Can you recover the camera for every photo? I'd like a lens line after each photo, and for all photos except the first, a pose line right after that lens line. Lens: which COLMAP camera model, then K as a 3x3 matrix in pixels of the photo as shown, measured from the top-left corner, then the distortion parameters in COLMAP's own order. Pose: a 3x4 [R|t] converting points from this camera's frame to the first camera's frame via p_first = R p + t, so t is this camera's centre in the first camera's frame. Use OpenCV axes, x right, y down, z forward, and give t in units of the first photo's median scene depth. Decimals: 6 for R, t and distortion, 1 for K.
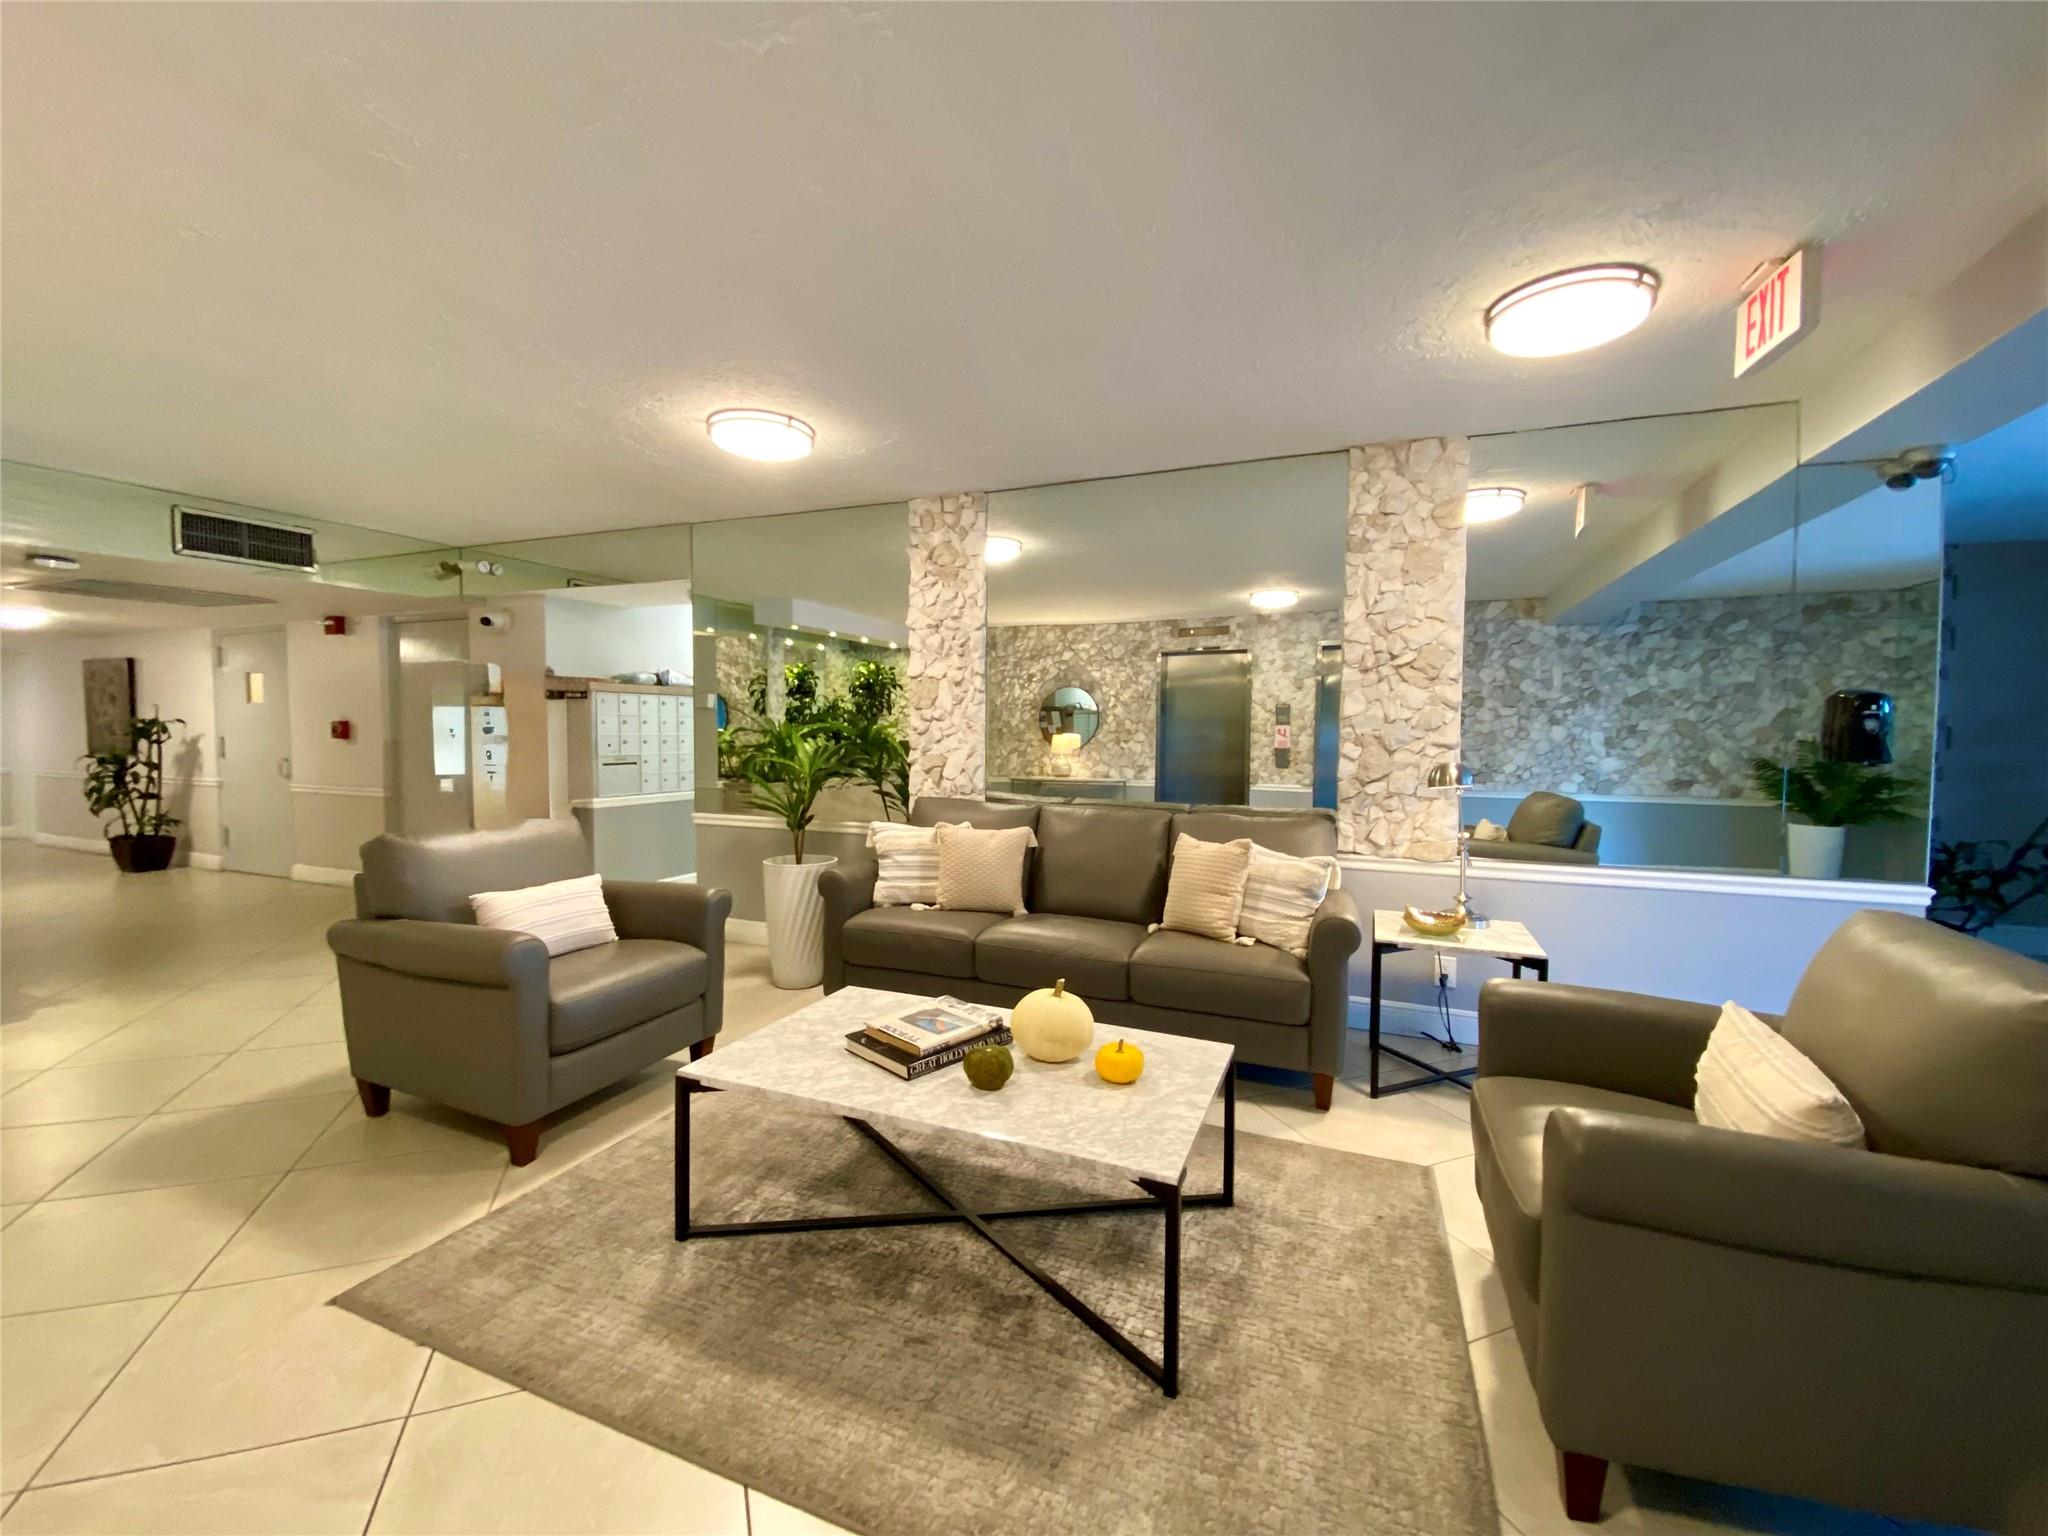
lens RADIAL K [[819.9, 0, 1024.0], [0, 819.9, 768.0], [0, 0, 1]] dist [0.068204, -0.037404]
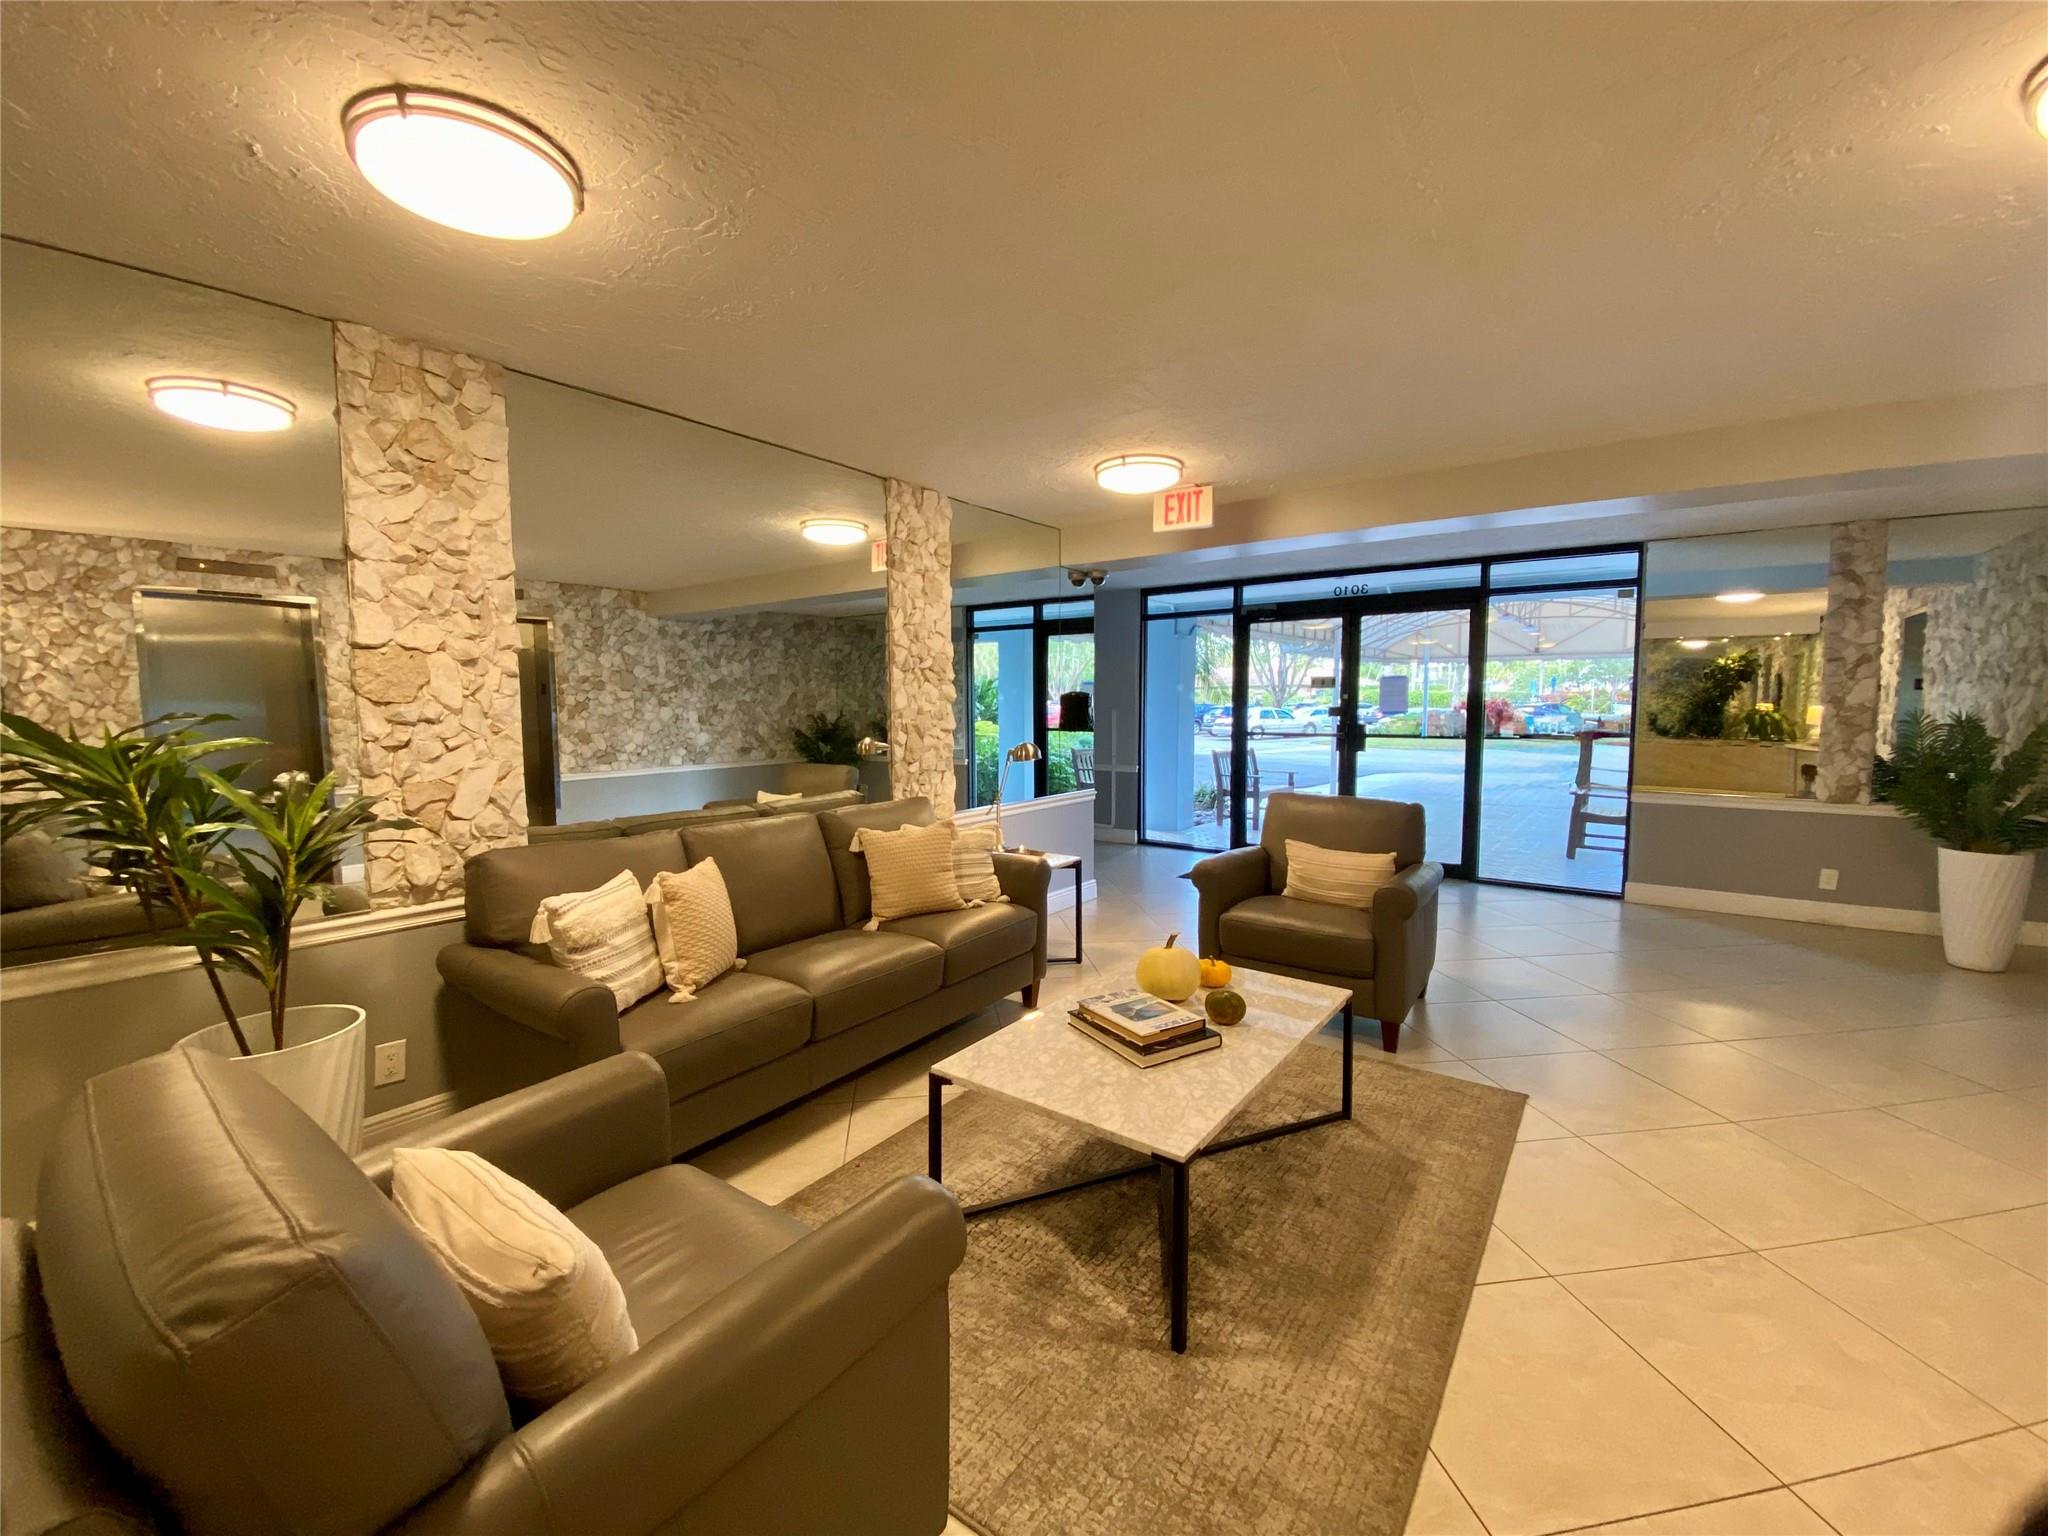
lens RADIAL K [[818.1, 0, 1027.7], [0, 818.1, 763.7], [0, 0, 1]] dist [0.001019, 0.027465]
pose [[0.235336, -0.083864, 0.968289, -0.349466], [0.055004, 0.995823, 0.072880, -0.029339], [-0.970356, 0.036109, 0.238965, 0.269811]]
